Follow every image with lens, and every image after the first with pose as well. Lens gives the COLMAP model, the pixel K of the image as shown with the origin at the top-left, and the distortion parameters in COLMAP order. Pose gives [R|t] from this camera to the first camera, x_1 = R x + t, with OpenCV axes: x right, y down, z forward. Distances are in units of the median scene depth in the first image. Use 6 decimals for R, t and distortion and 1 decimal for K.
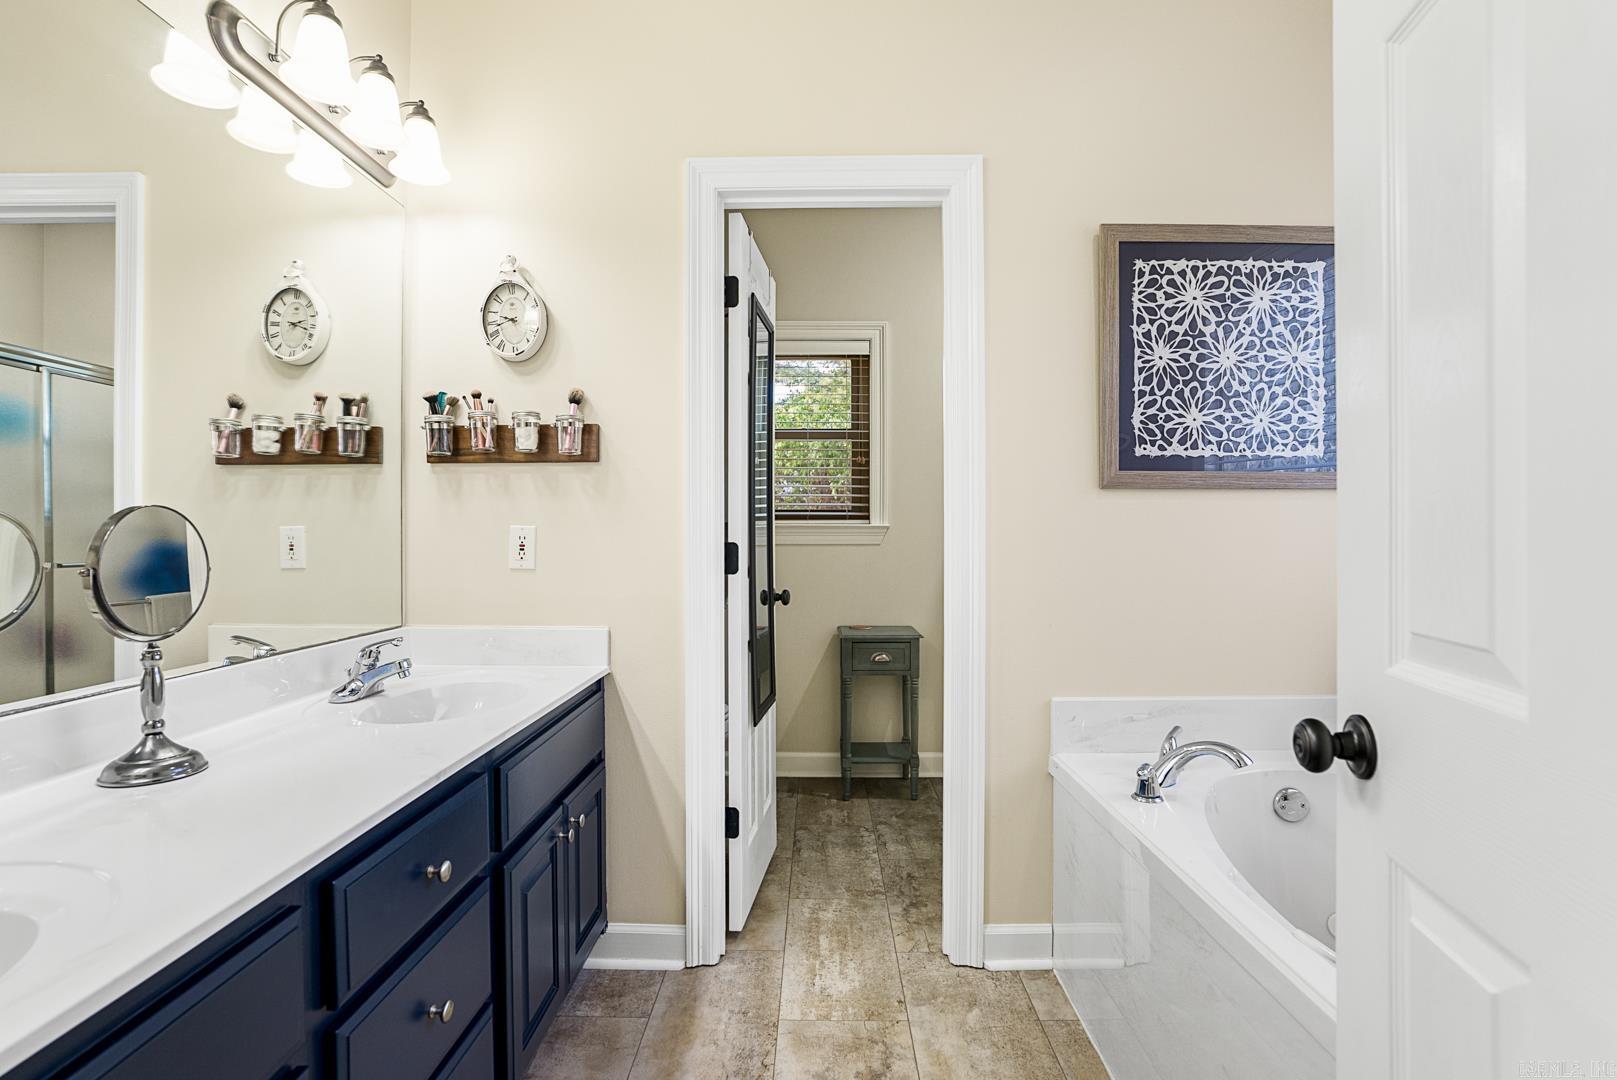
lens RADIAL K [[758.0, 0, 819.4], [0, 758.0, 529.0], [0, 0, 1]] dist [-0.036102, -0.000277]
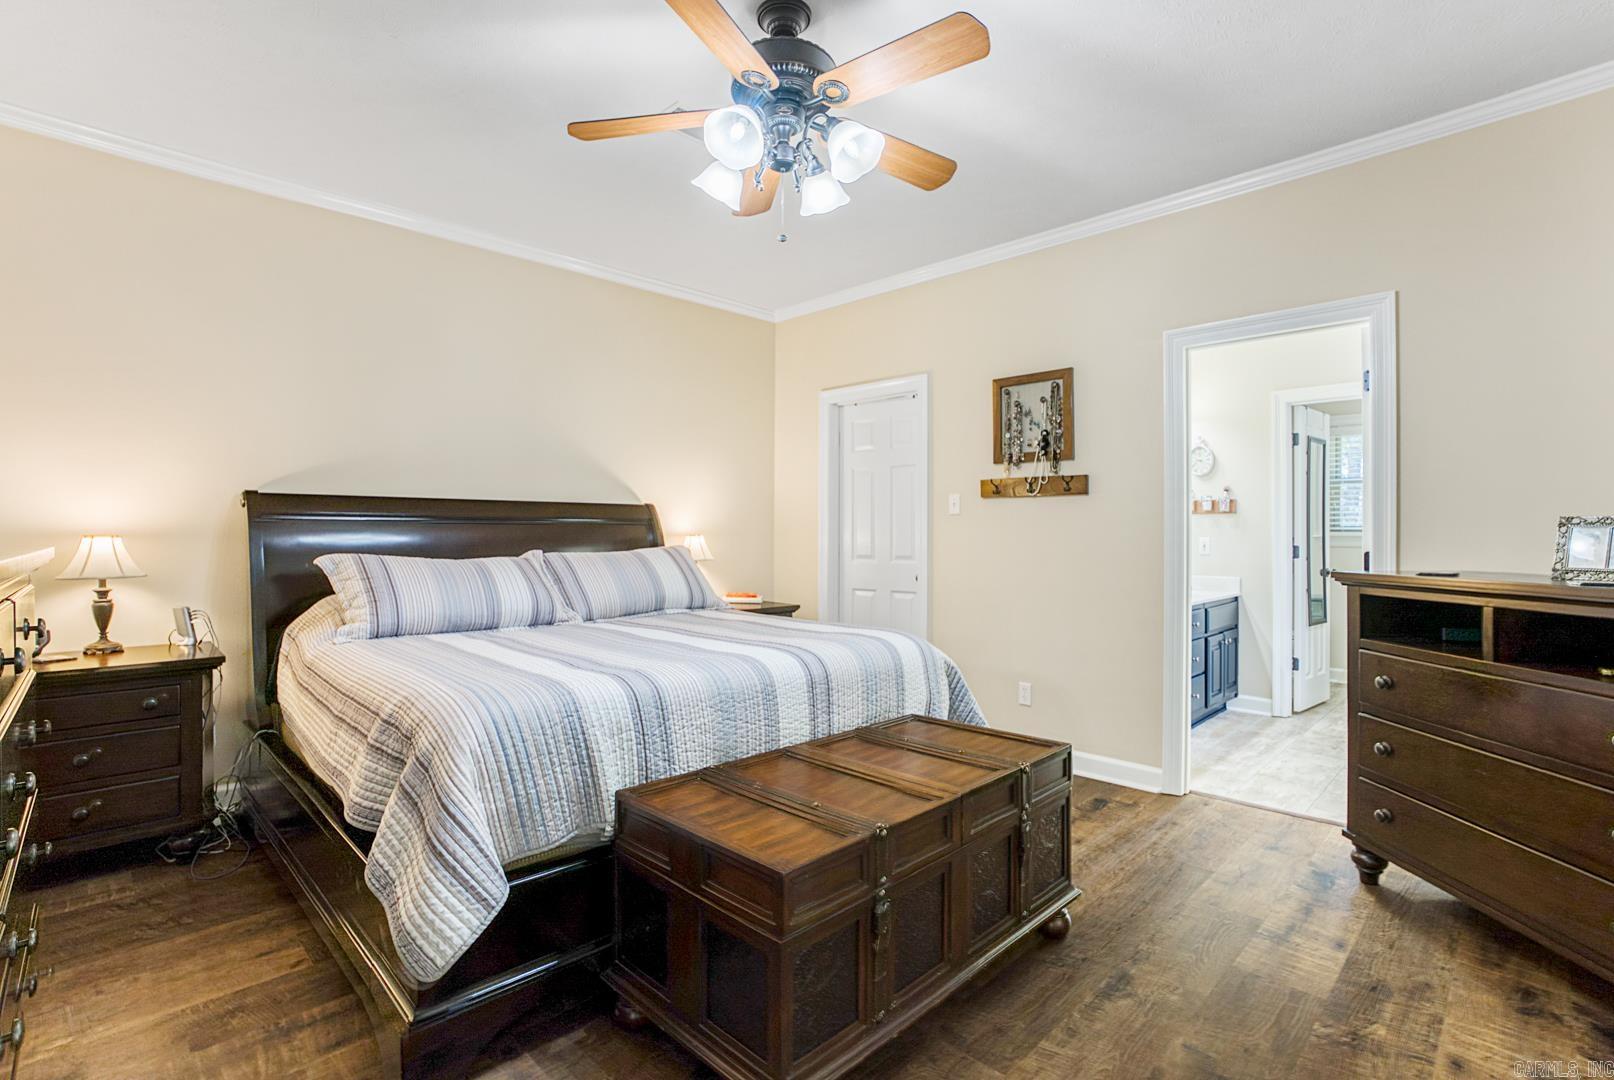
lens RADIAL K [[756.6, 0, 815.2], [0, 756.6, 533.8], [0, 0, 1]] dist [-0.036102, -0.000277]
pose [[0.725170, -0.001394, -0.688569, 0.402390], [-0.006201, 0.999944, -0.008555, 0.010714], [0.688542, 0.010474, 0.725121, -1.743657]]
